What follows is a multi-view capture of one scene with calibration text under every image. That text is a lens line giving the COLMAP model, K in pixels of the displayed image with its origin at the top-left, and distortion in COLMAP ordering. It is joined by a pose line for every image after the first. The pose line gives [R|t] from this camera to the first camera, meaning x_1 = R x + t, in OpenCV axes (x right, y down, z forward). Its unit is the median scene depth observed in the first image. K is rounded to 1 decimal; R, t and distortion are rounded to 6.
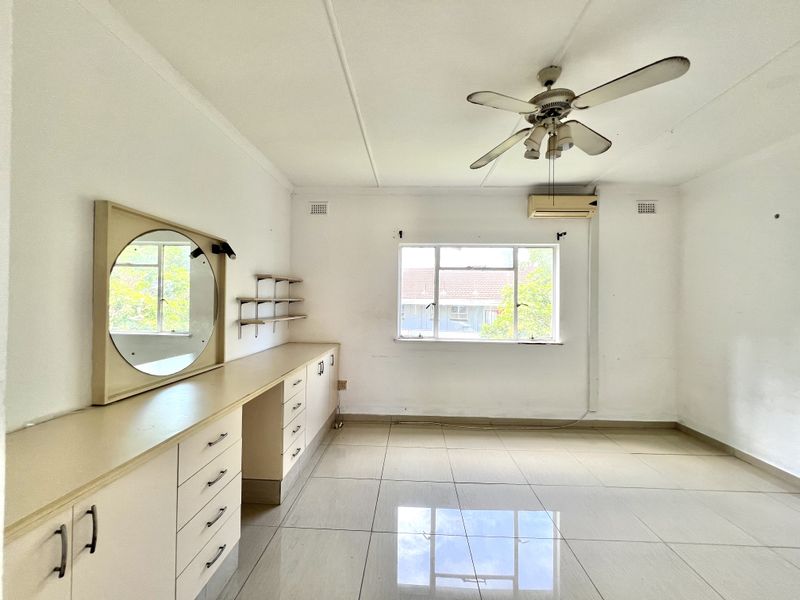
lens RADIAL K [[321.9, 0, 400.0], [0, 321.9, 300.0], [0, 0, 1]] dist [0.001021, 0.000519]
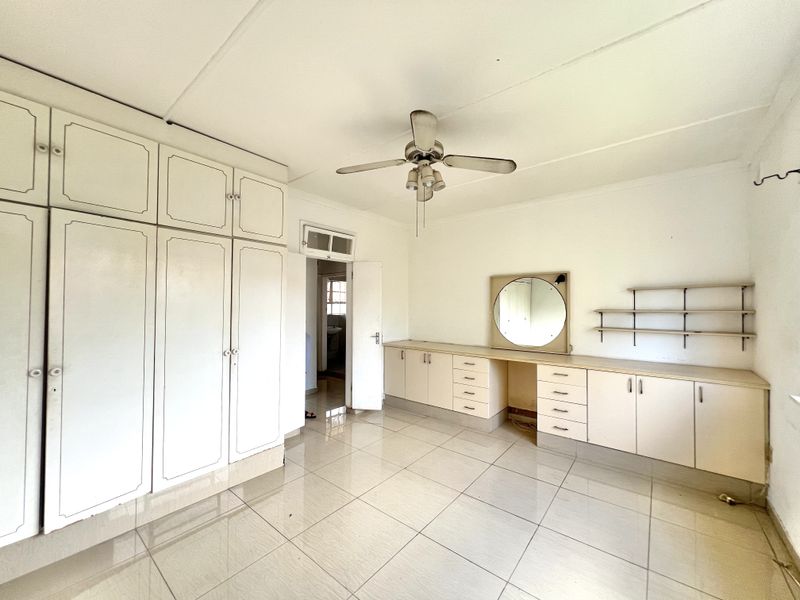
lens RADIAL K [[318.9, 0, 400.0], [0, 318.9, 300.0], [0, 0, 1]] dist [-0.001812, 0.000580]
pose [[-0.603072, -0.028795, -0.797167, 0.857845], [-0.004080, 0.999447, -0.033015, 0.000015], [0.797676, -0.016658, -0.602856, 0.974964]]
